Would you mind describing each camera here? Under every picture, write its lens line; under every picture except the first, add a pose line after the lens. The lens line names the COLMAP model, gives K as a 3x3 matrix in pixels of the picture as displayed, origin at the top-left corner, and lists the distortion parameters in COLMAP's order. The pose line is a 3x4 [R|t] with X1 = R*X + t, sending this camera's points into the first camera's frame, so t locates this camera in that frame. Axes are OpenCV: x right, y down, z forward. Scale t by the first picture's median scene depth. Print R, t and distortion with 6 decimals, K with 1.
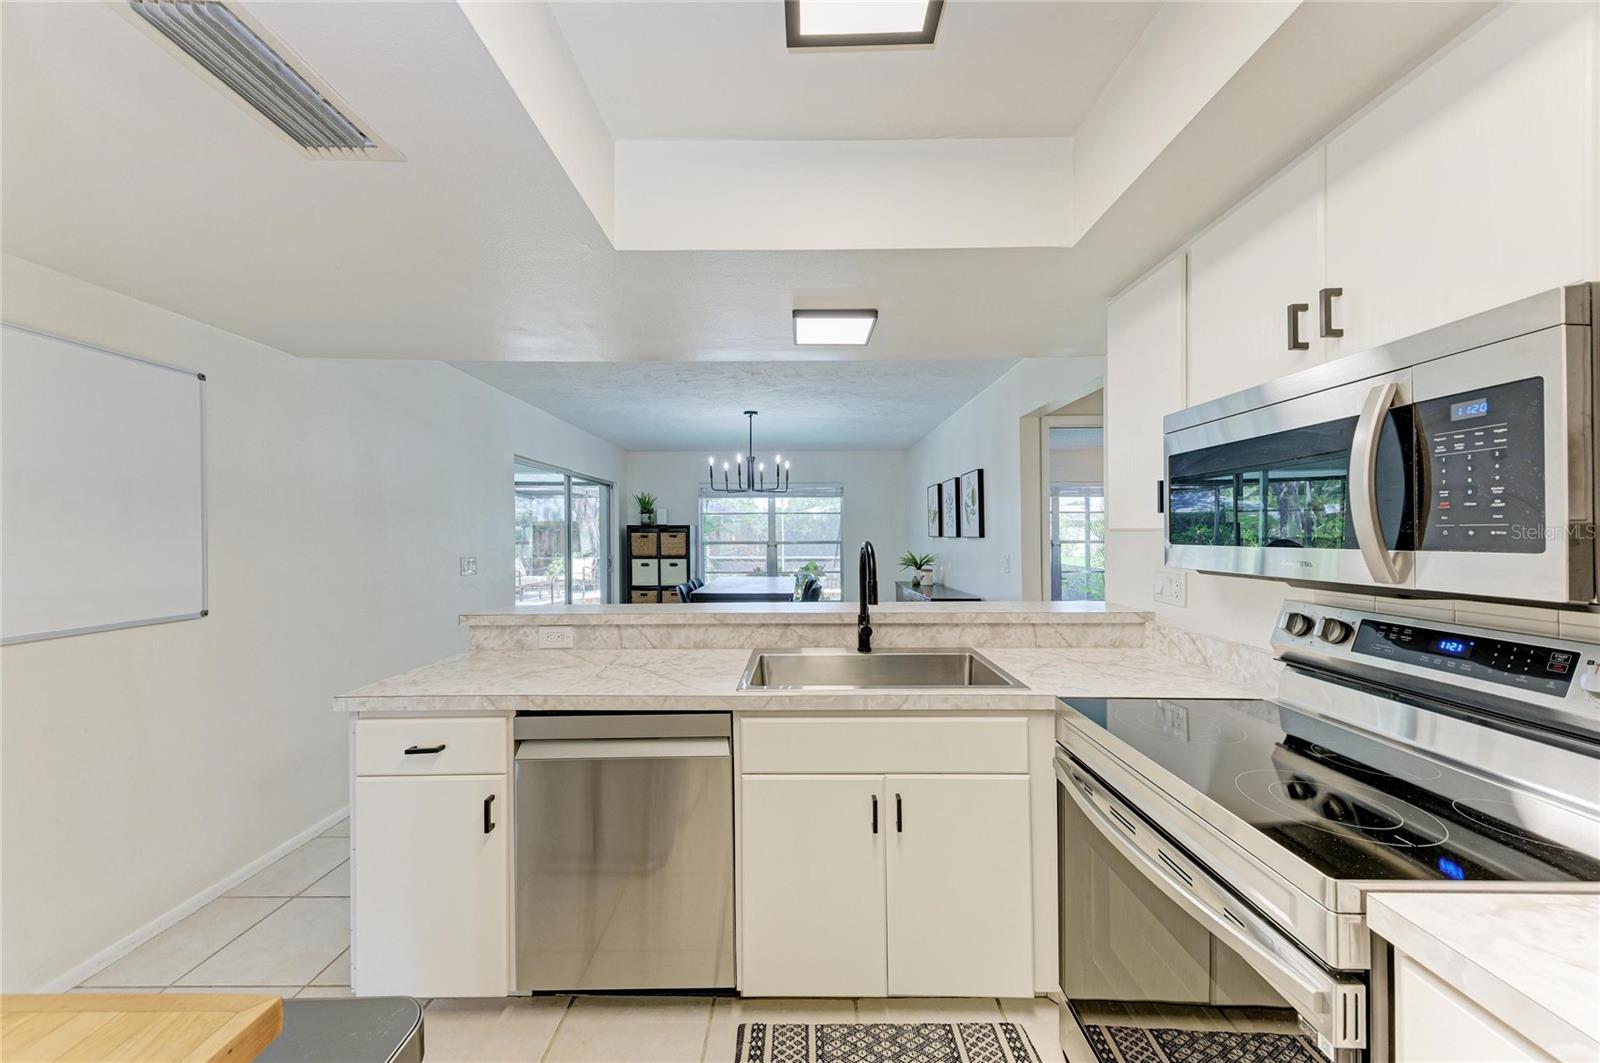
lens RADIAL K [[542.5, 0, 800.4], [0, 542.5, 538.6], [0, 0, 1]] dist [0.013109, -0.000622]
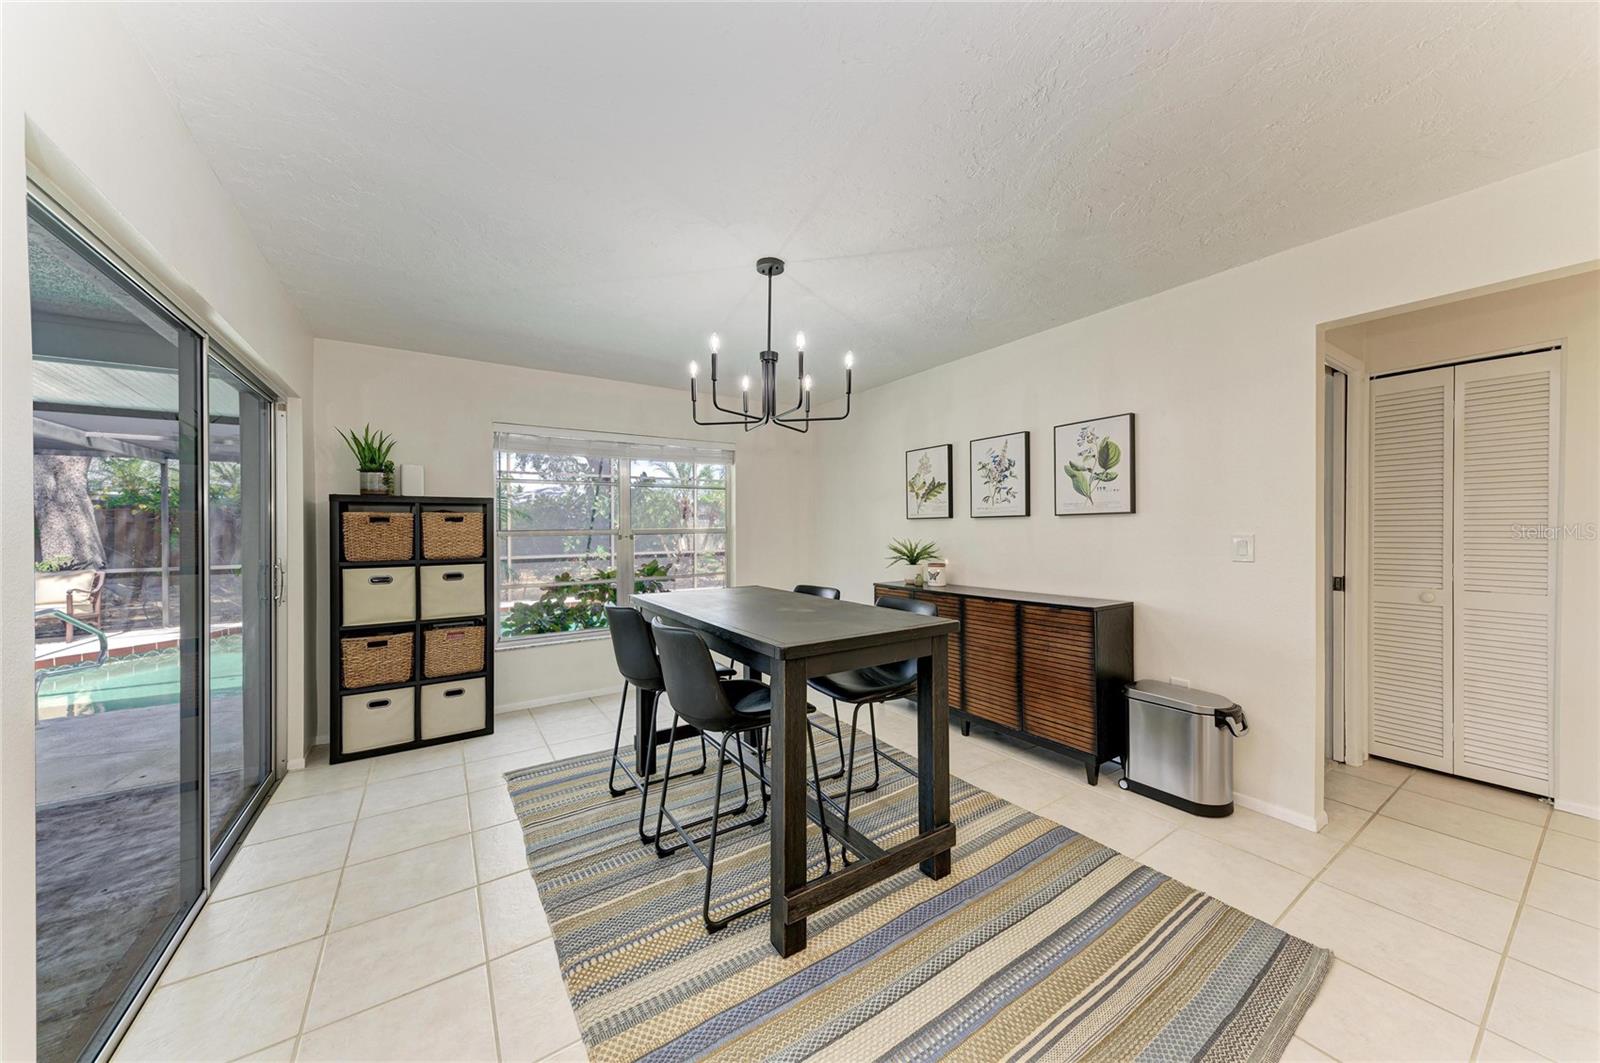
lens RADIAL K [[542.5, 0, 801.1], [0, 542.5, 526.5], [0, 0, 1]] dist [0.013109, -0.000622]
pose [[0.831409, -0.003800, 0.555648, -0.410236], [0.011136, 0.999890, -0.009824, 0.017802], [-0.555550, 0.014356, 0.831359, 0.671390]]
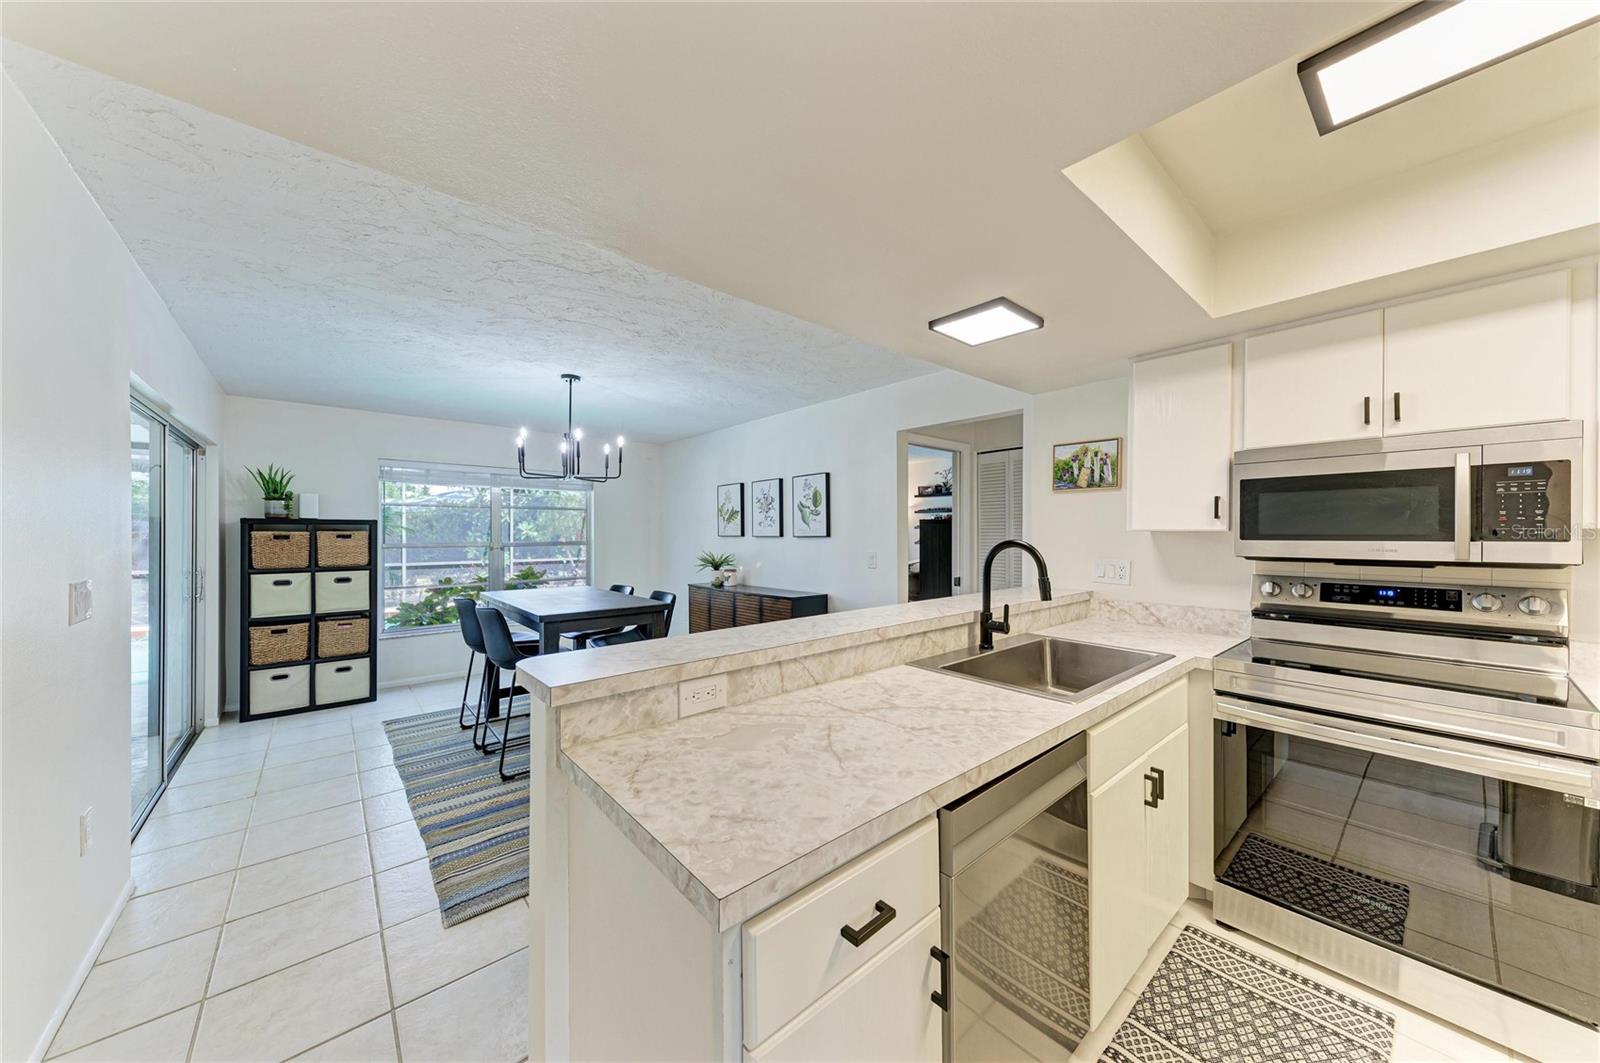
lens RADIAL K [[542.5, 0, 799.5], [0, 542.5, 533.3], [0, 0, 1]] dist [0.013109, -0.000622]
pose [[0.757121, 0.000304, 0.653274, -0.413424], [0.005319, 0.999964, -0.006630, -0.001646], [-0.653253, 0.008494, 0.757092, 0.234614]]
